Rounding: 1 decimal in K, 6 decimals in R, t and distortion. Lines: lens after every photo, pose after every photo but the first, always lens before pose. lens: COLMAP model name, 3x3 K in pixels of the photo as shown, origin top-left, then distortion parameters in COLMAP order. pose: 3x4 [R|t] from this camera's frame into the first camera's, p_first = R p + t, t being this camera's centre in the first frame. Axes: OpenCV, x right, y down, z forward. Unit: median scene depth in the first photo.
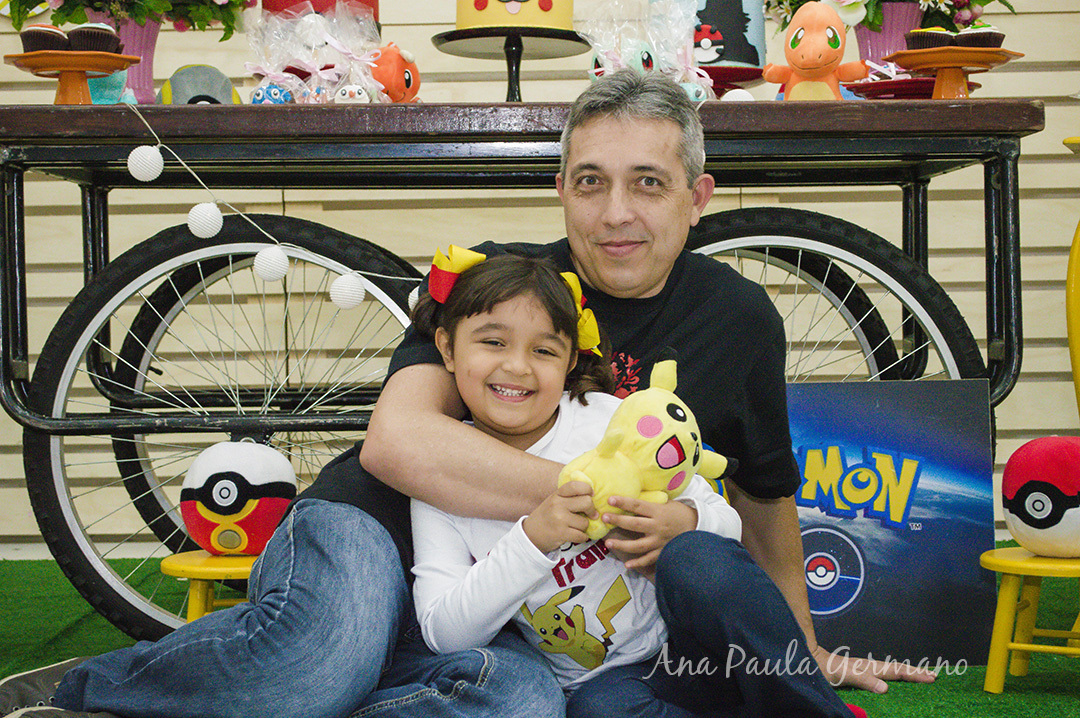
lens RADIAL K [[2070.7, 0, 537.7], [0, 2070.7, 357.7], [0, 0, 1]] dist [0.019208, 0.000000]
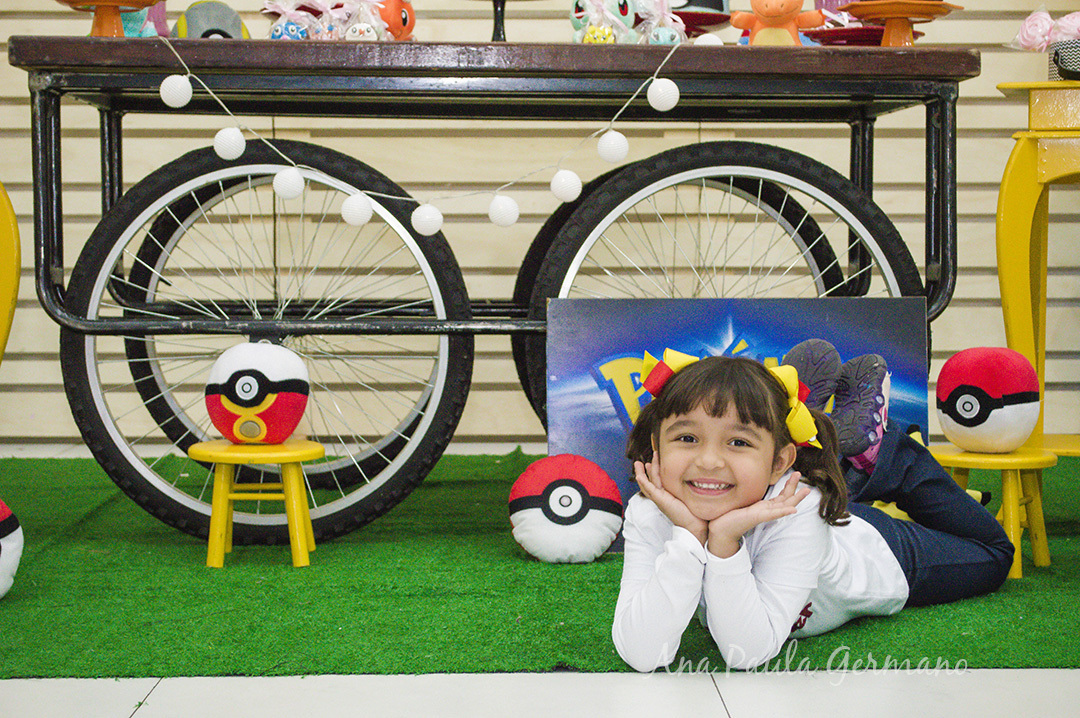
lens RADIAL K [[2070.7, 0, 539.3], [0, 2070.7, 359.2], [0, 0, 1]] dist [0.019208, 0.000000]
pose [[0.999362, 0.013842, 0.032910, -0.028413], [-0.014898, 0.999375, 0.032053, 0.010940], [-0.032446, -0.032523, 0.998944, -0.115974]]
